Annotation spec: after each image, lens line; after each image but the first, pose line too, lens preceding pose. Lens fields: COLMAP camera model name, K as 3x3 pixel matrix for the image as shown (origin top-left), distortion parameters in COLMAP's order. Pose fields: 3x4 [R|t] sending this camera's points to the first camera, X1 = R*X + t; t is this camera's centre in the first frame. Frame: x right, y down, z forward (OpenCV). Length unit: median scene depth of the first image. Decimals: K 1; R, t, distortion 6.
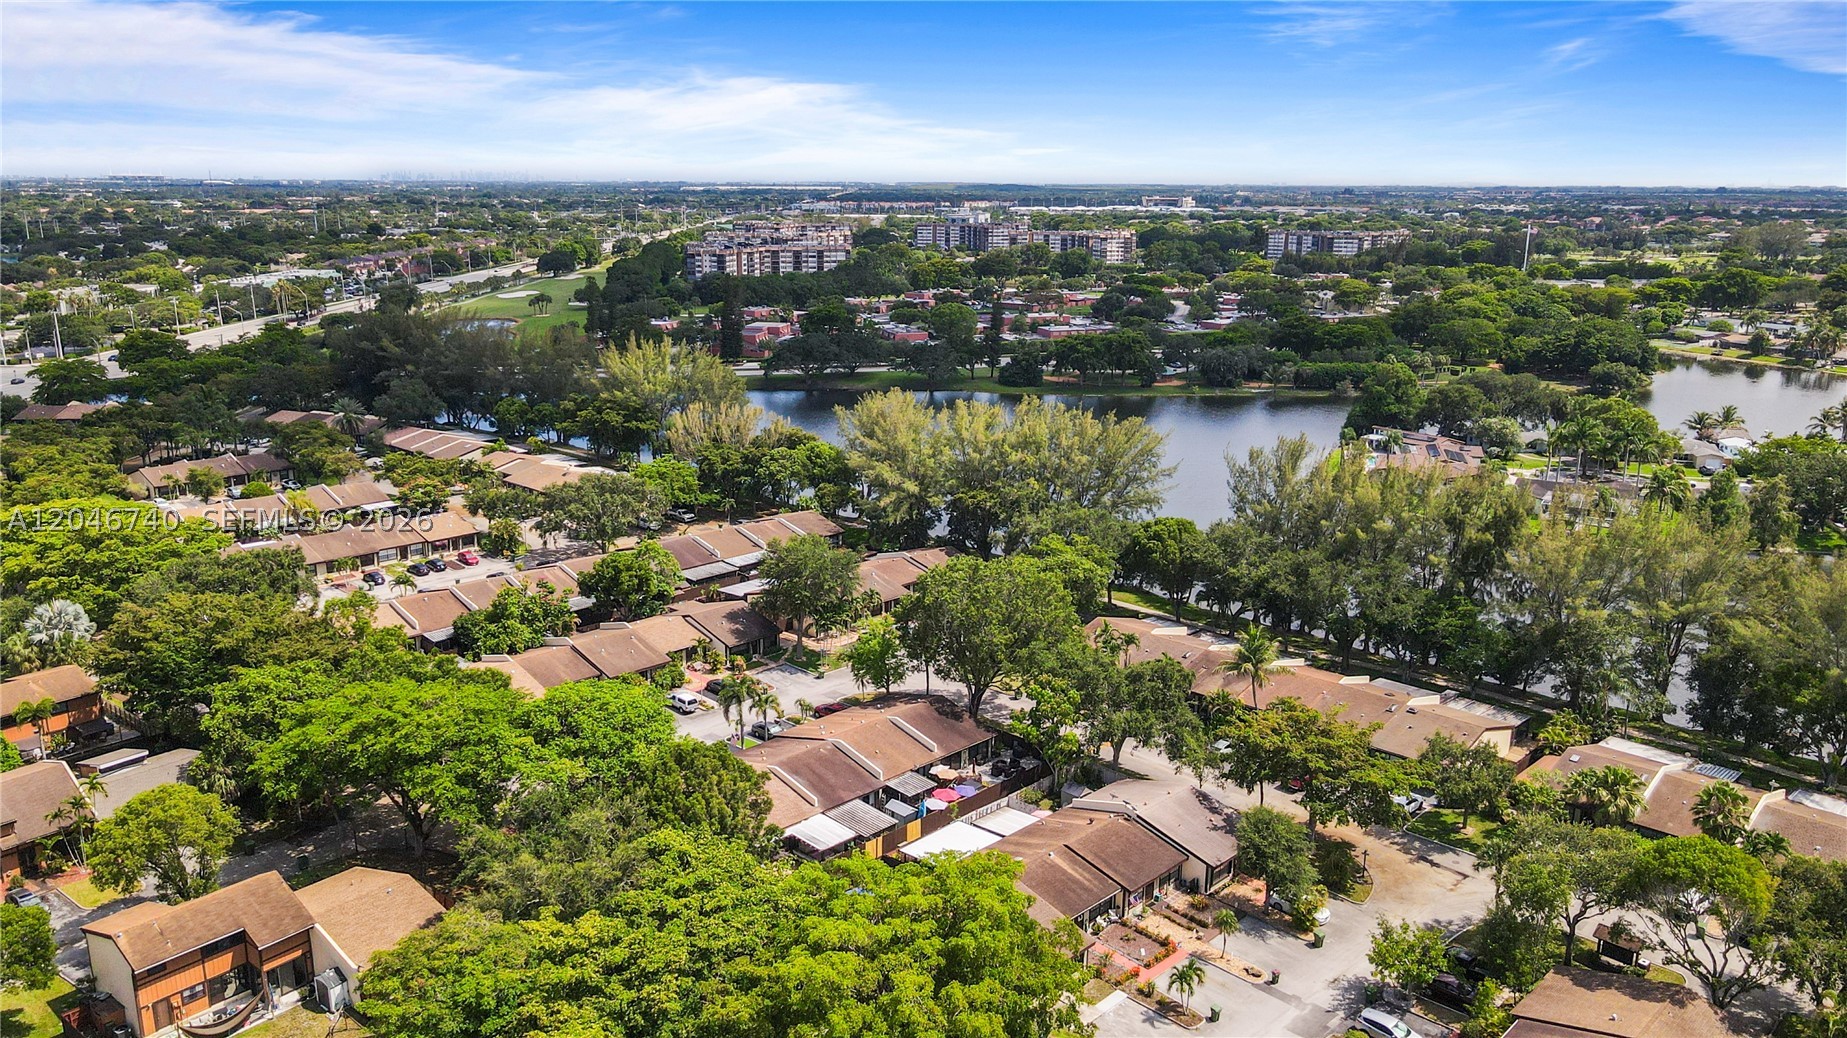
lens RADIAL K [[1357.5, 0, 923.5], [0, 1357.5, 519.0], [0, 0, 1]] dist [0.013589, 0.009823]
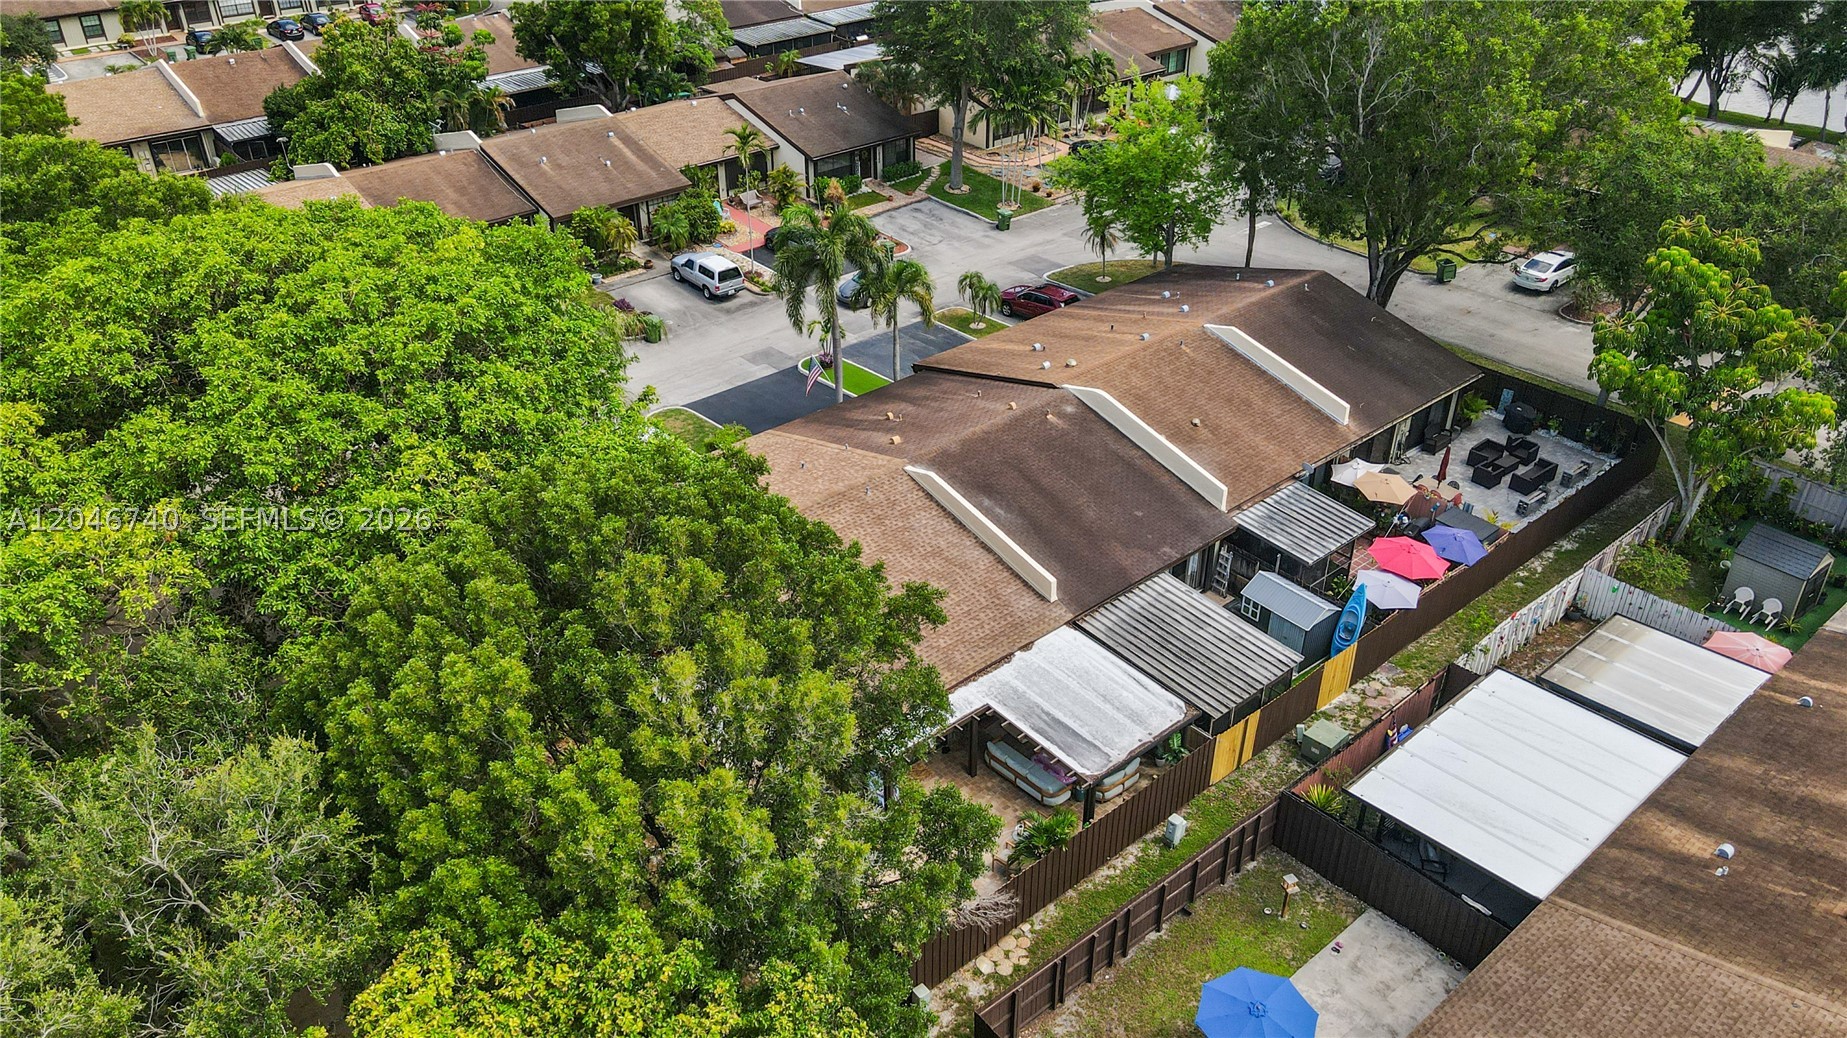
lens RADIAL K [[1364.4, 0, 934.2], [0, 1364.4, 541.2], [0, 0, 1]] dist [-0.025957, 0.041822]
pose [[0.997191, 0.033680, -0.066903, -0.067791], [-0.010189, 0.945896, 0.324309, 0.069569], [0.074206, -0.322717, 0.943582, 0.538574]]
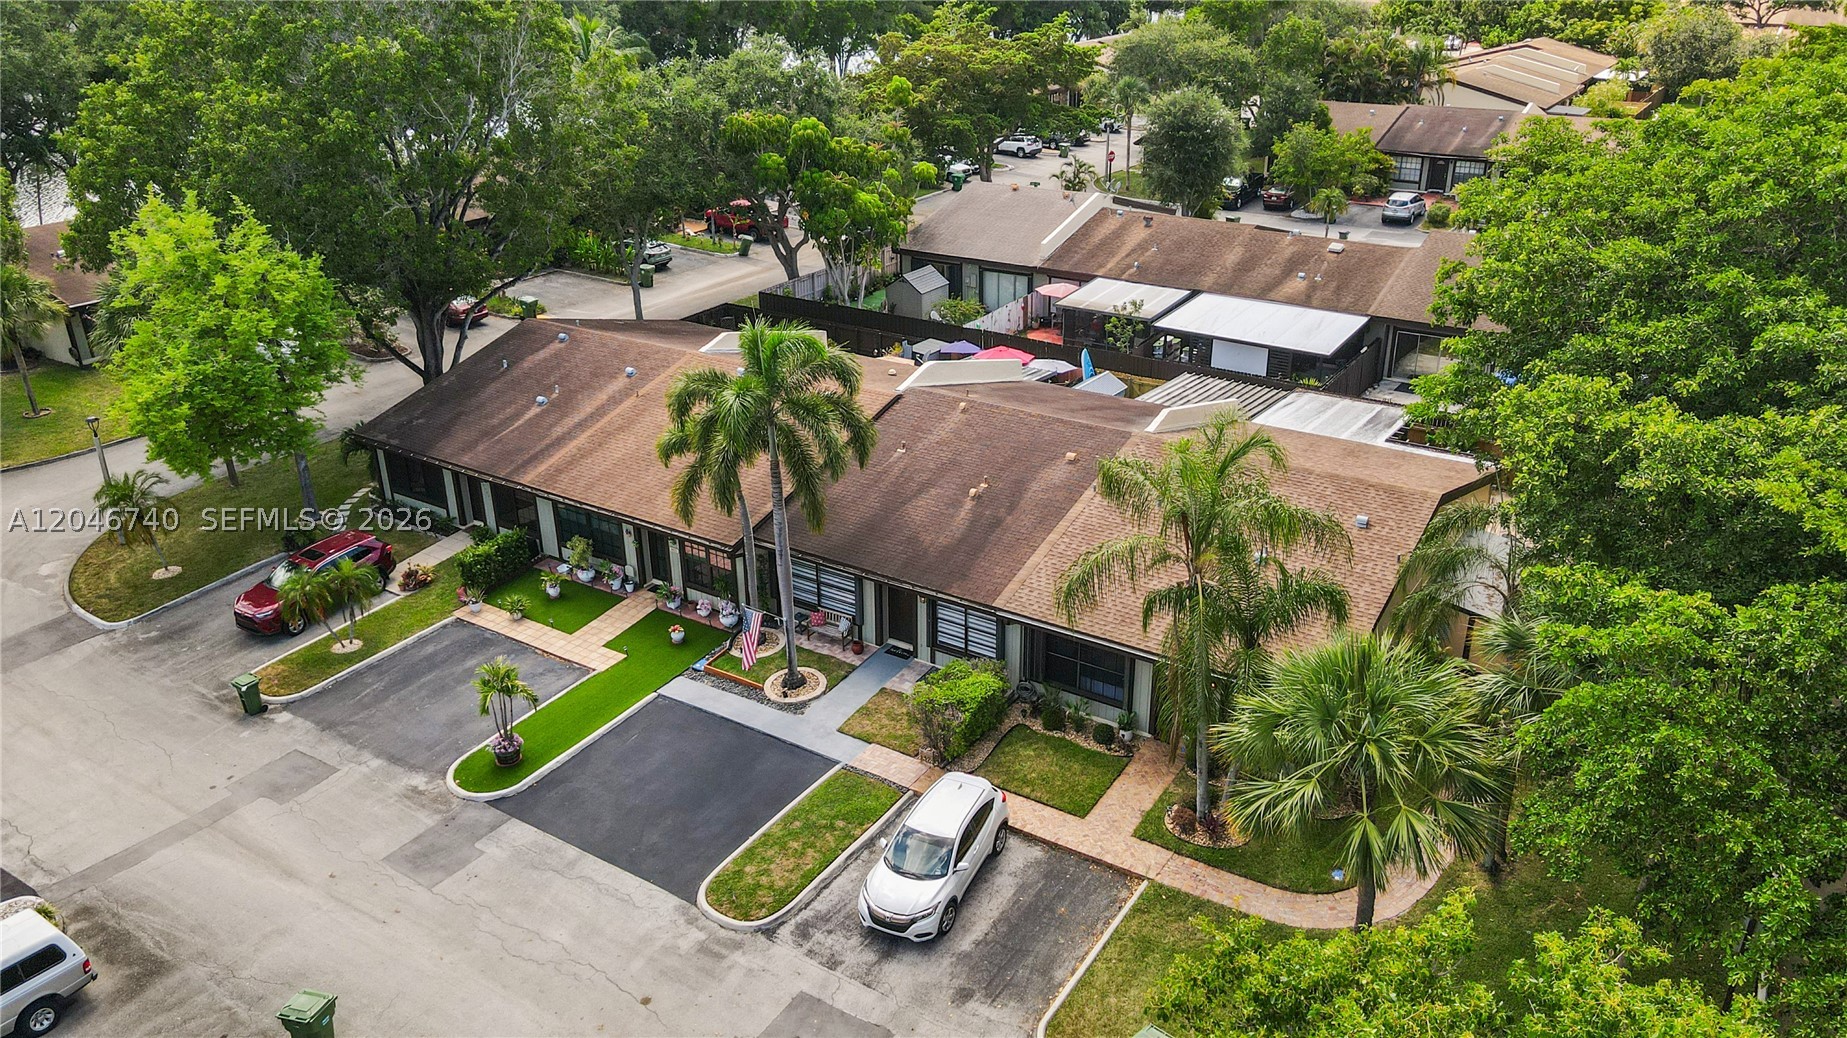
lens RADIAL K [[1366.0, 0, 926.7], [0, 1366.0, 520.7], [0, 0, 1]] dist [0.005793, 0.008148]
pose [[-0.189866, -0.409703, 0.892241, -0.313517], [0.244180, 0.860513, 0.447095, 0.040431], [-0.950961, 0.302755, -0.063341, 0.871614]]
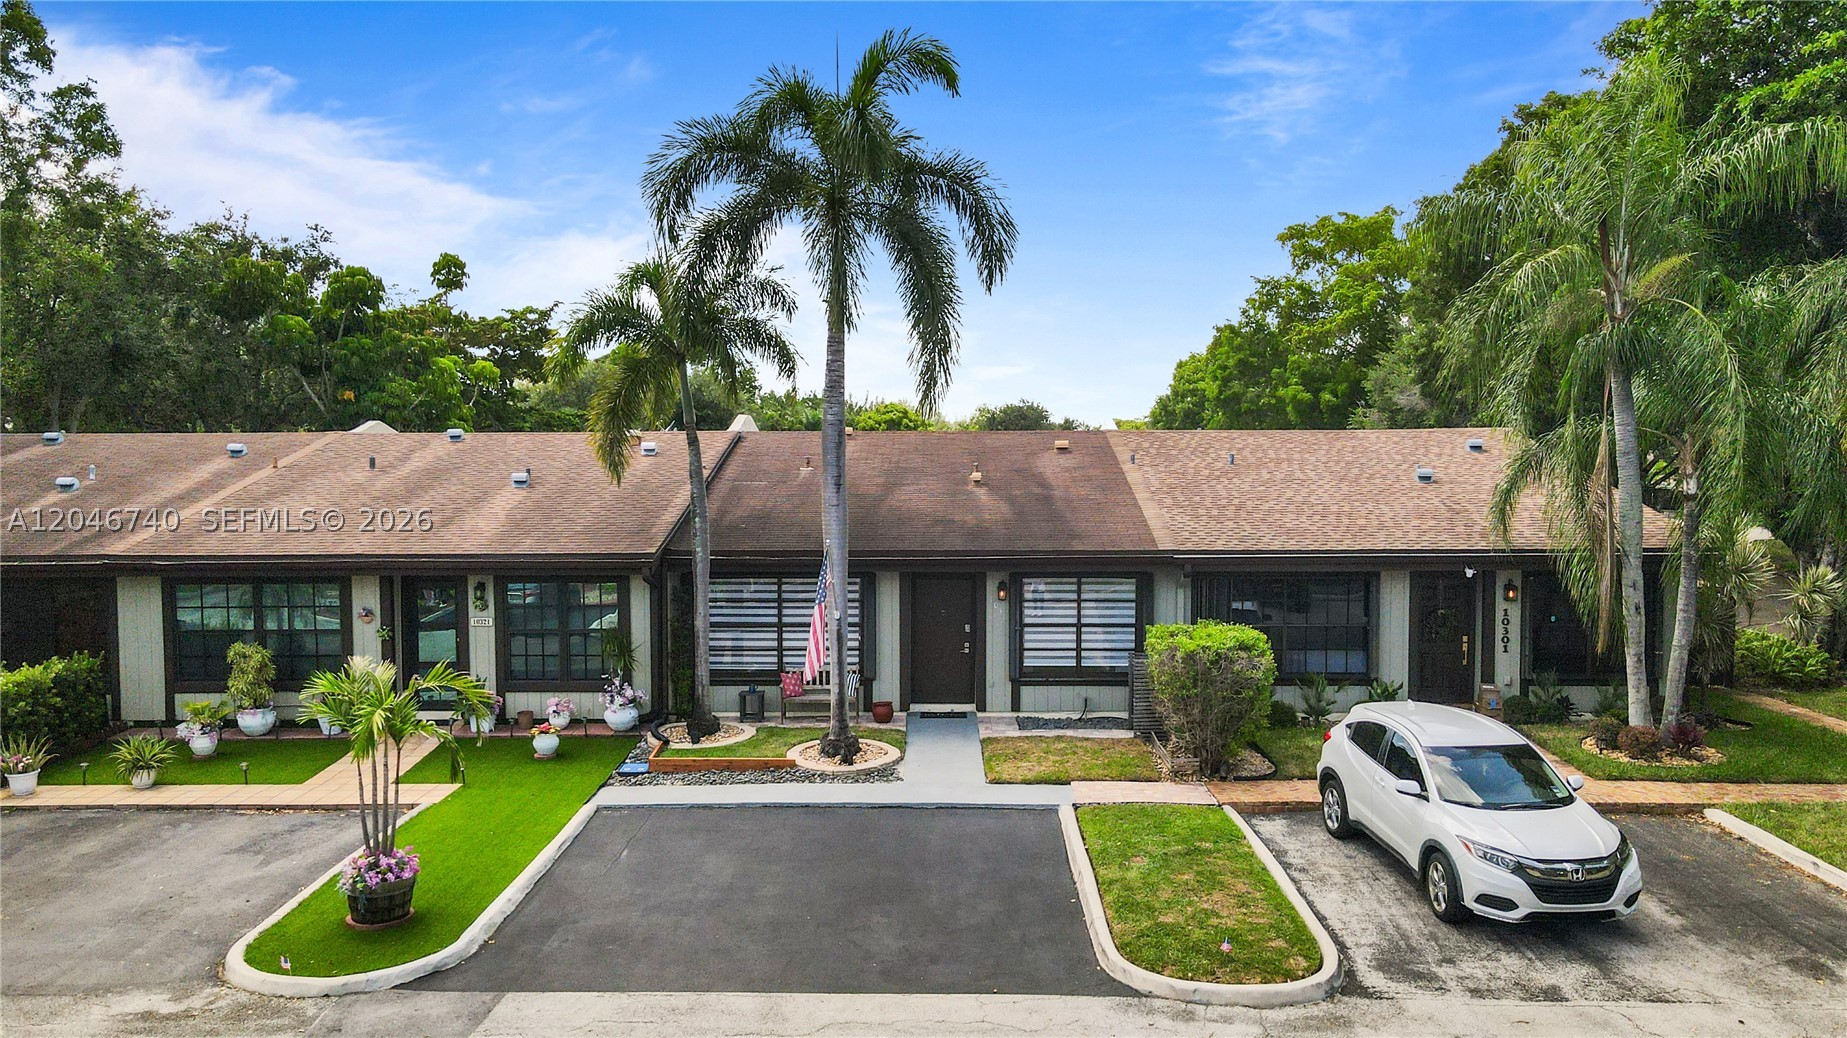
lens RADIAL K [[1357.5, 0, 923.5], [0, 1357.5, 519.0], [0, 0, 1]] dist [0.013589, 0.009823]
pose [[-0.679116, -0.039272, 0.732980, -0.211682], [0.173932, 0.961520, 0.212667, 0.115020], [-0.713126, 0.271914, -0.646153, 0.955056]]
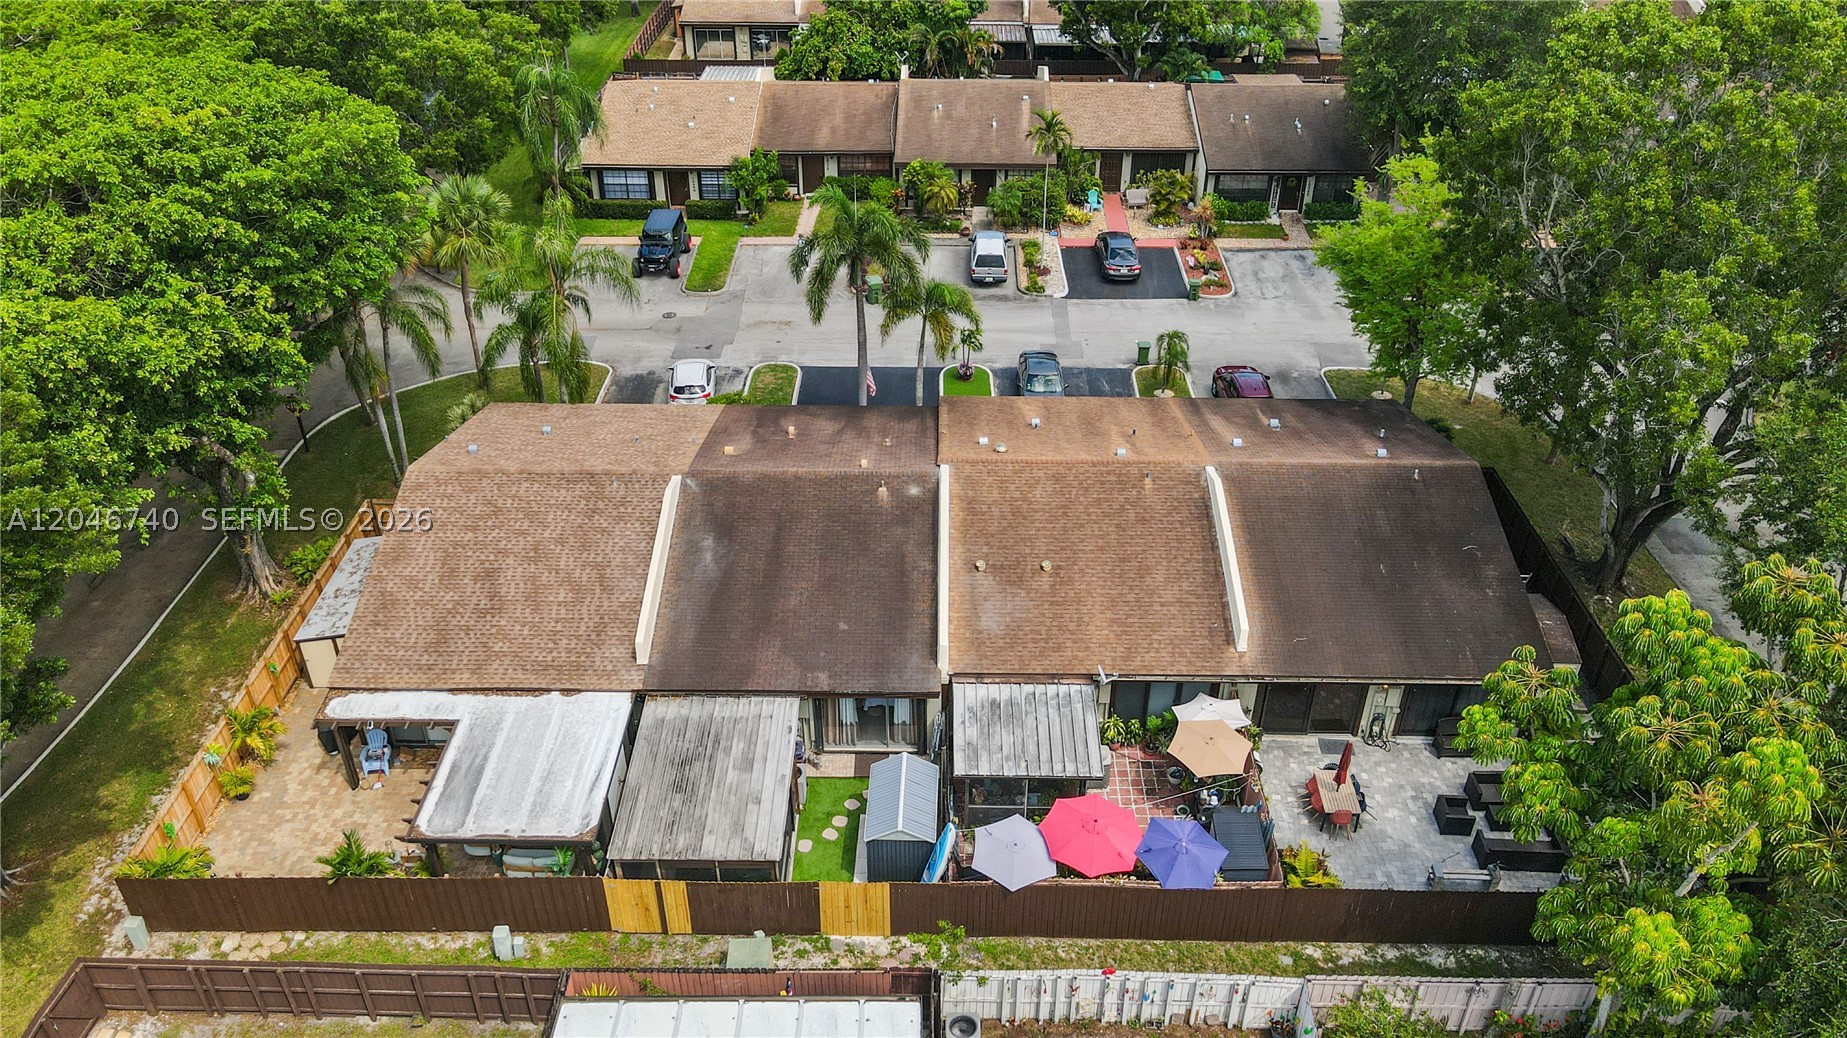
lens RADIAL K [[1364.4, 0, 934.2], [0, 1364.4, 541.2], [0, 0, 1]] dist [-0.025957, 0.041822]
pose [[0.693483, 0.400074, -0.599184, 0.104622], [-0.171624, 0.899446, 0.401923, 0.044584], [0.699733, -0.175892, 0.692413, 0.663238]]
